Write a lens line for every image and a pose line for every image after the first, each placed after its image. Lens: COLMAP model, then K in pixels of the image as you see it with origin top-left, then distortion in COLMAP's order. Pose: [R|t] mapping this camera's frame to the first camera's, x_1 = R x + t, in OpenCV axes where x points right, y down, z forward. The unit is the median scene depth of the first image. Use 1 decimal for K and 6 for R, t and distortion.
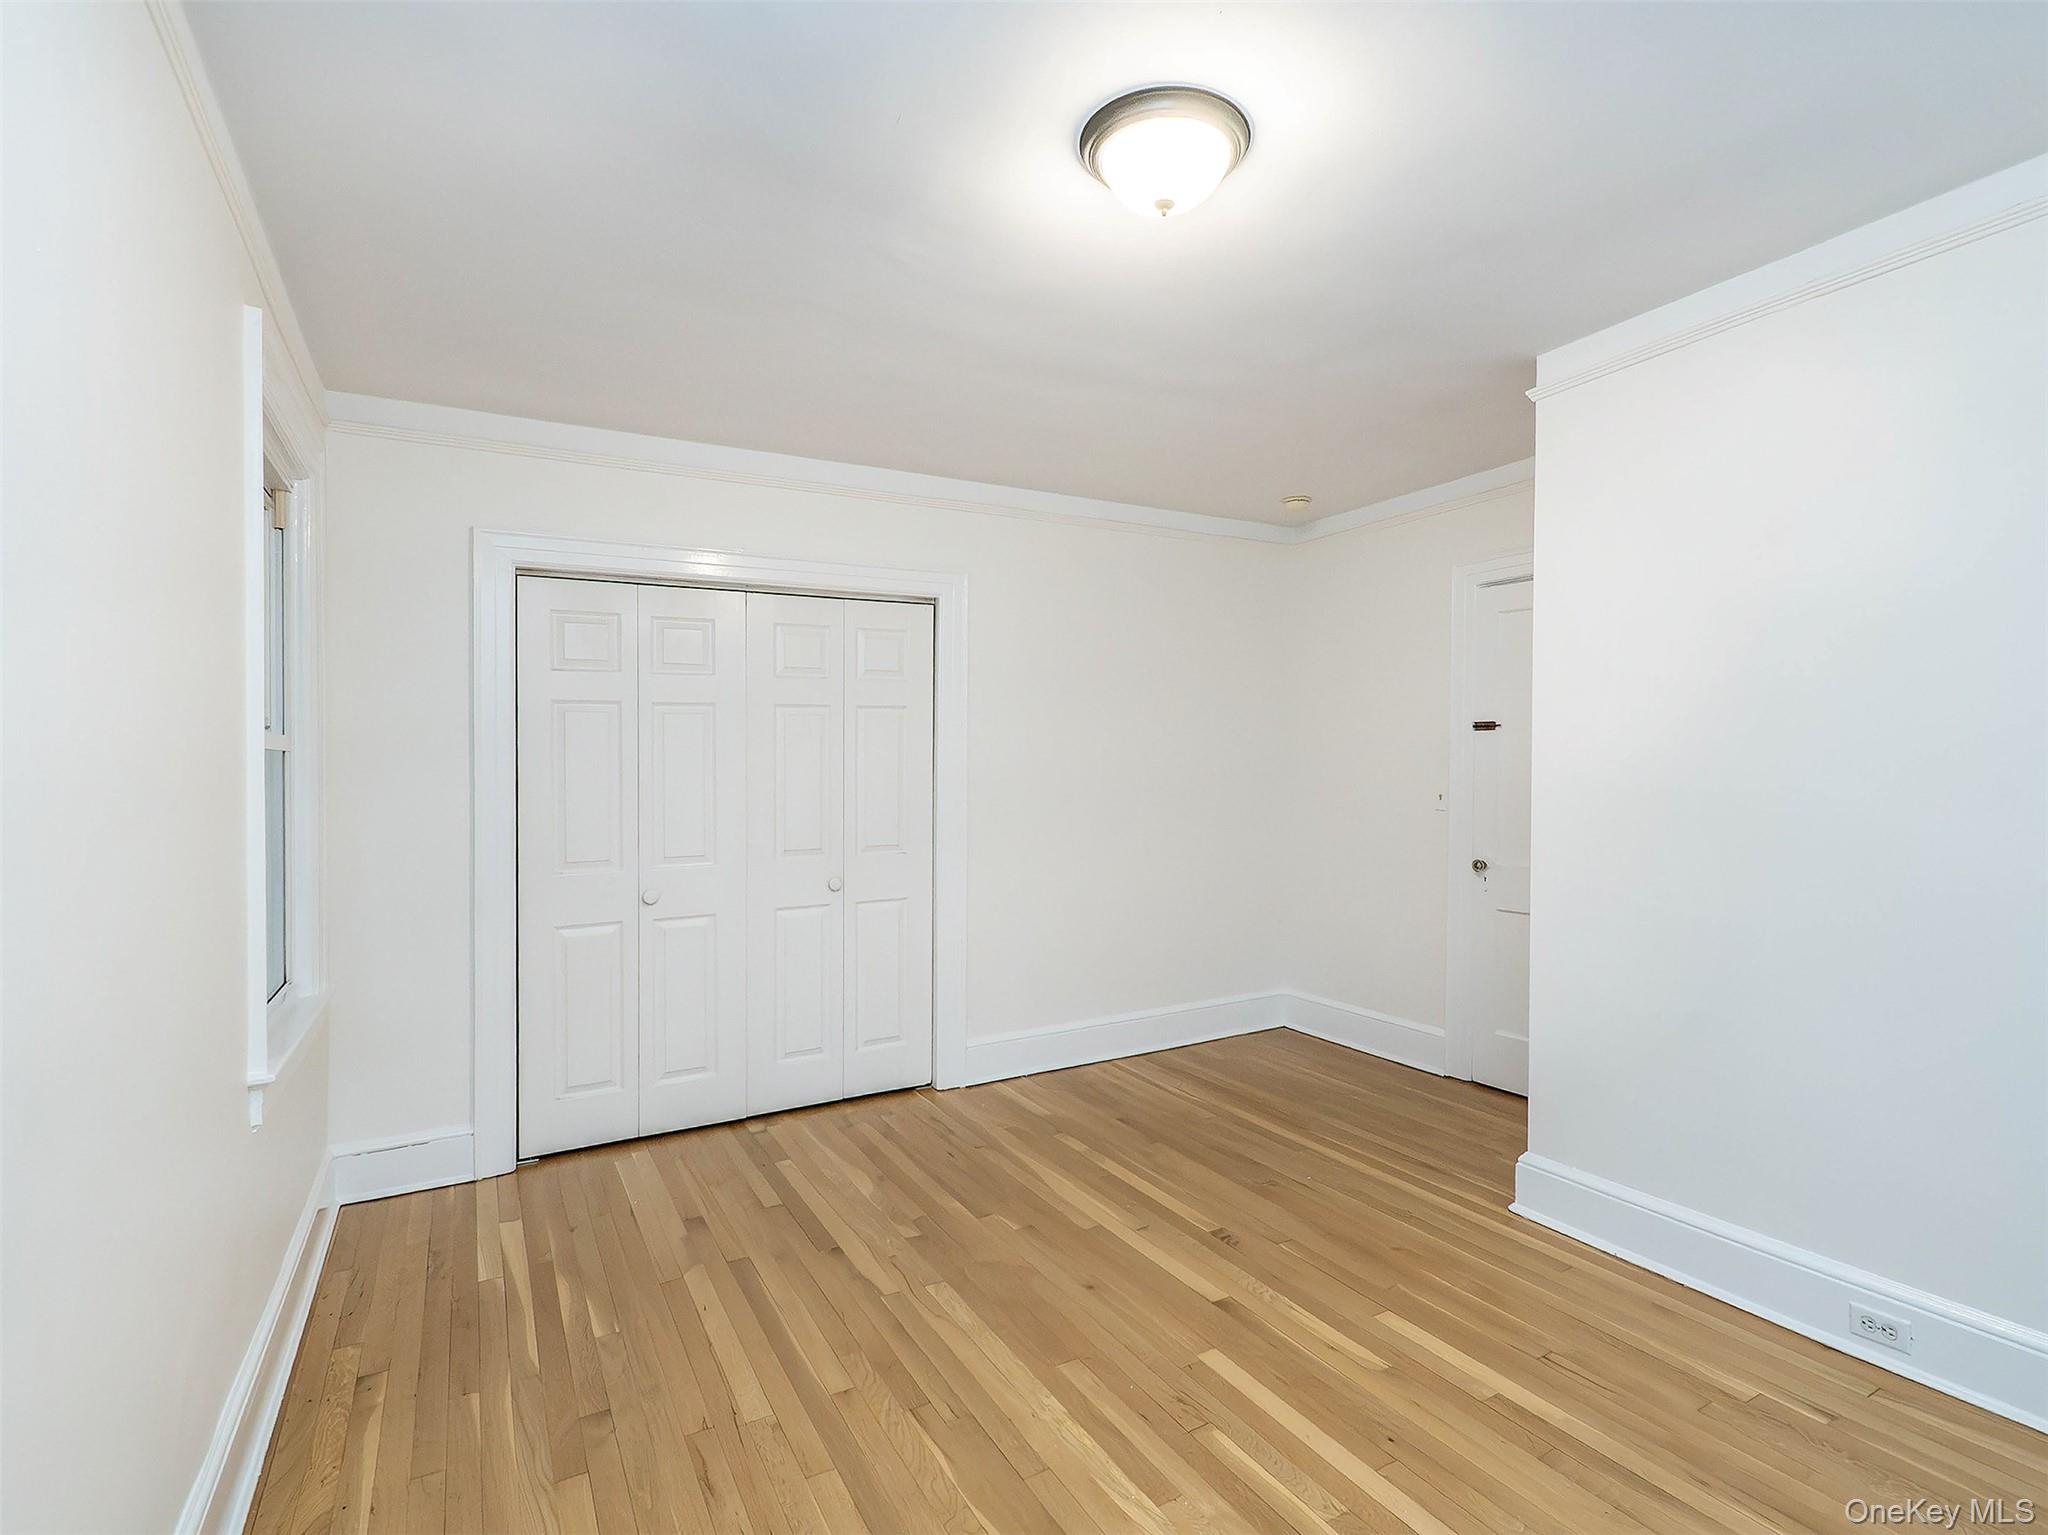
lens RADIAL K [[973.9, 0, 1024.0], [0, 973.9, 767.5], [0, 0, 1]] dist [0.015023, 0.000016]
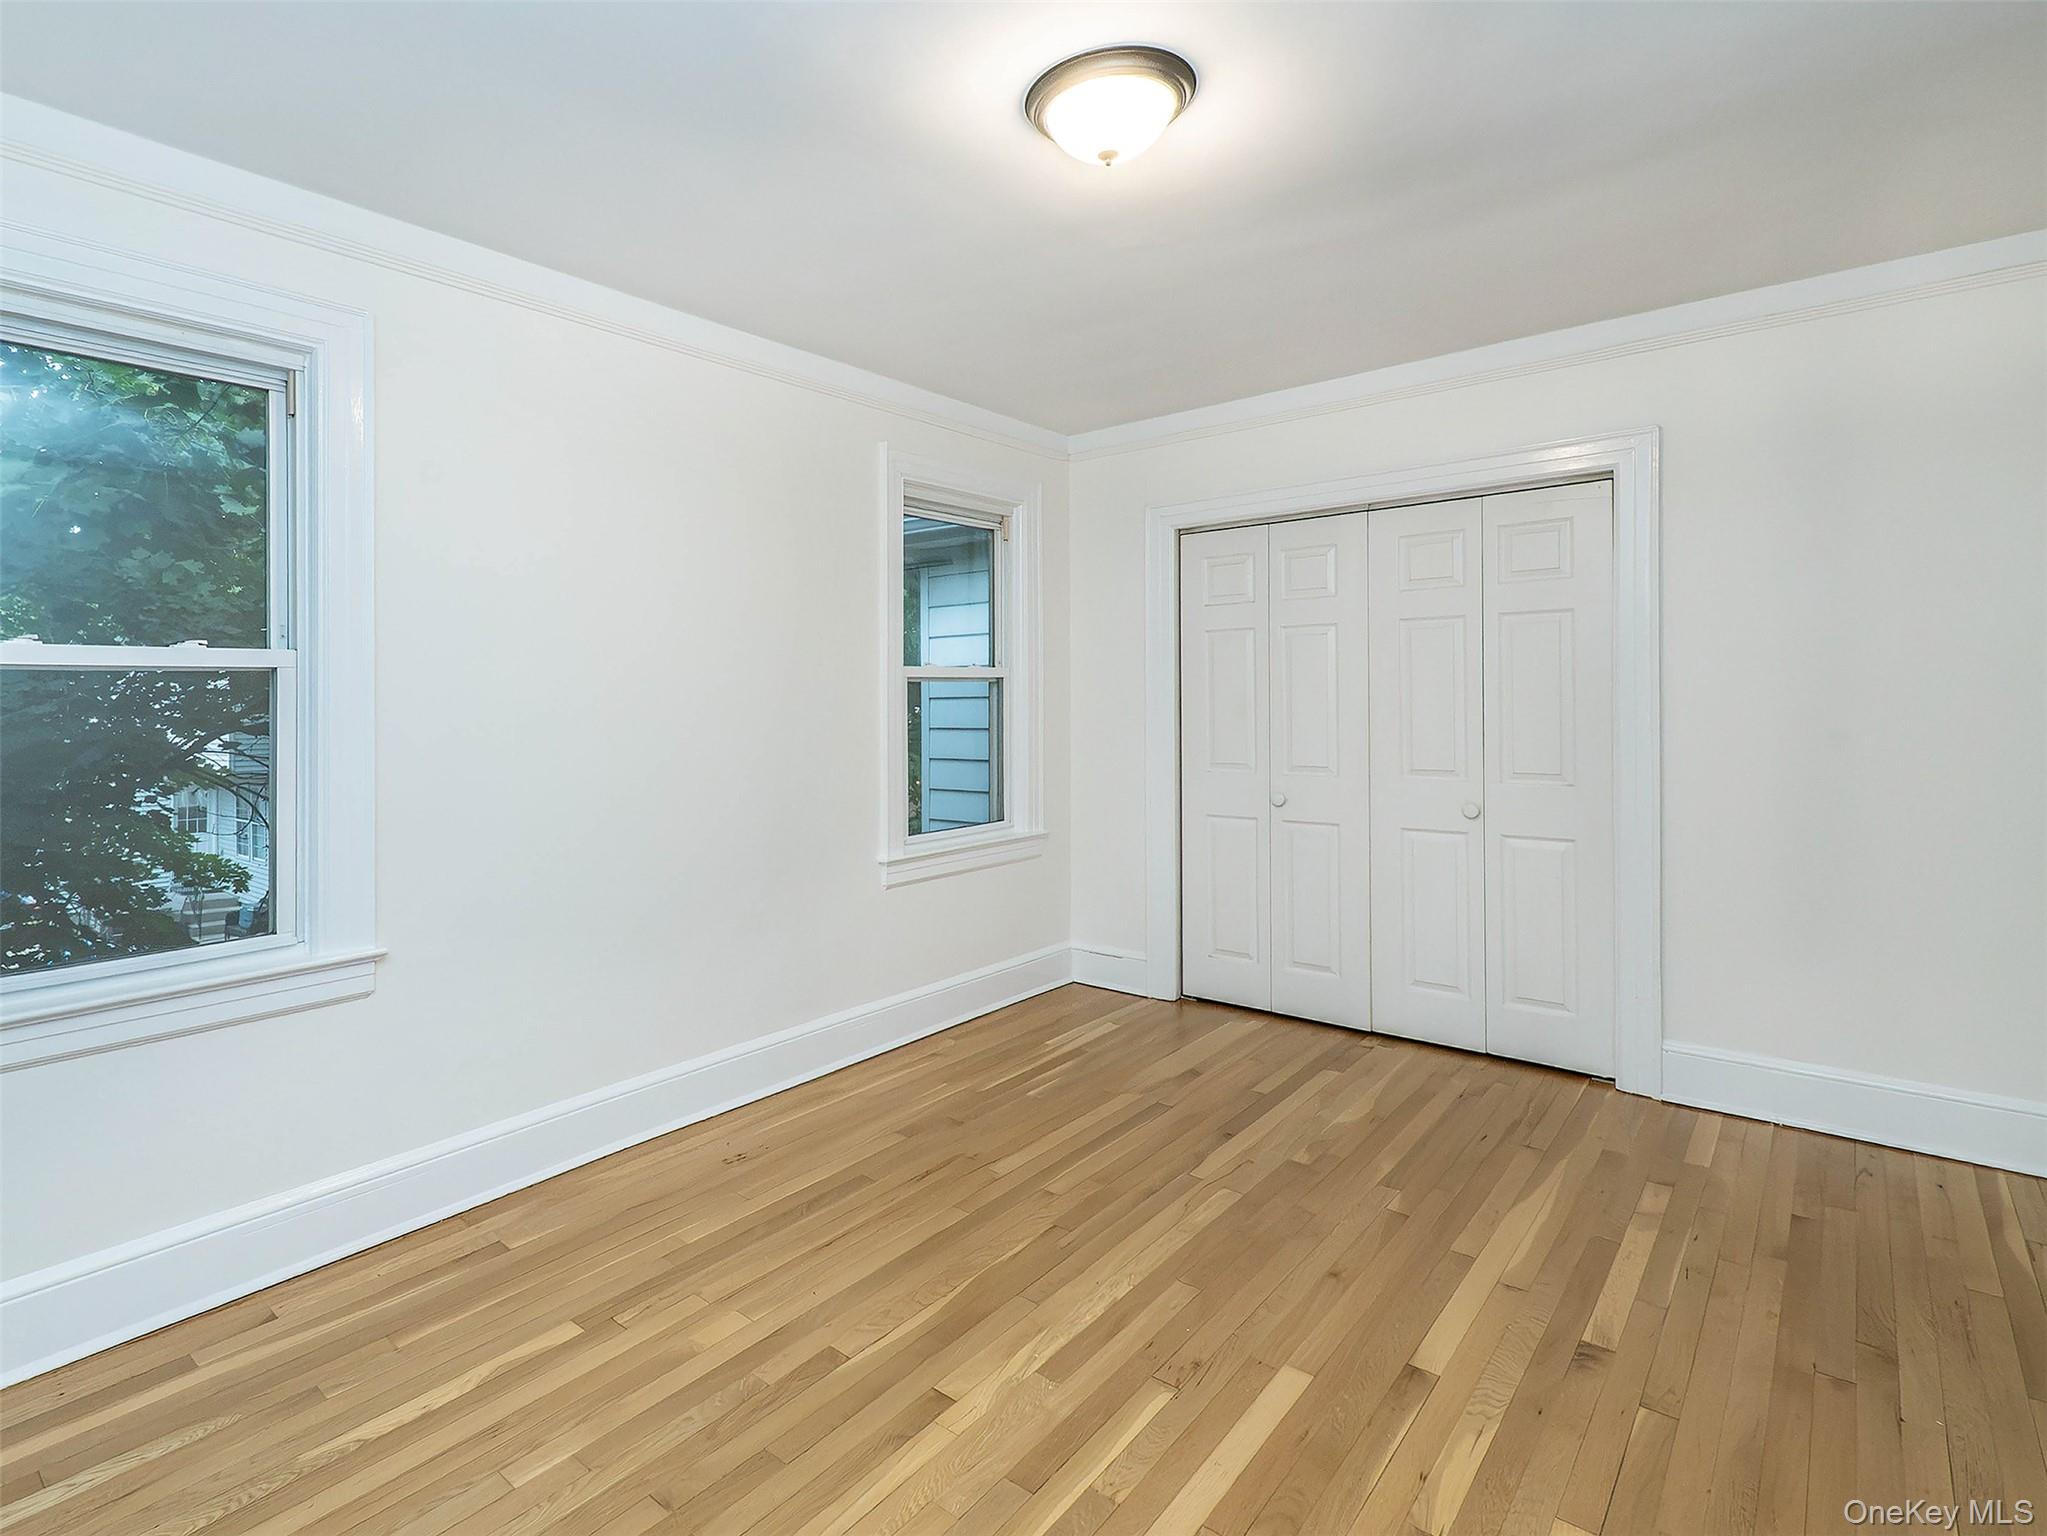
lens RADIAL K [[1041.4, 0, 1023.5], [0, 1041.4, 689.8], [0, 0, 1]] dist [0.015580, -0.000164]
pose [[0.378458, 0.001146, -0.925618, 0.772622], [0.015325, 0.999854, 0.007503, -0.011062], [0.925492, -0.017024, 0.378385, 0.354960]]
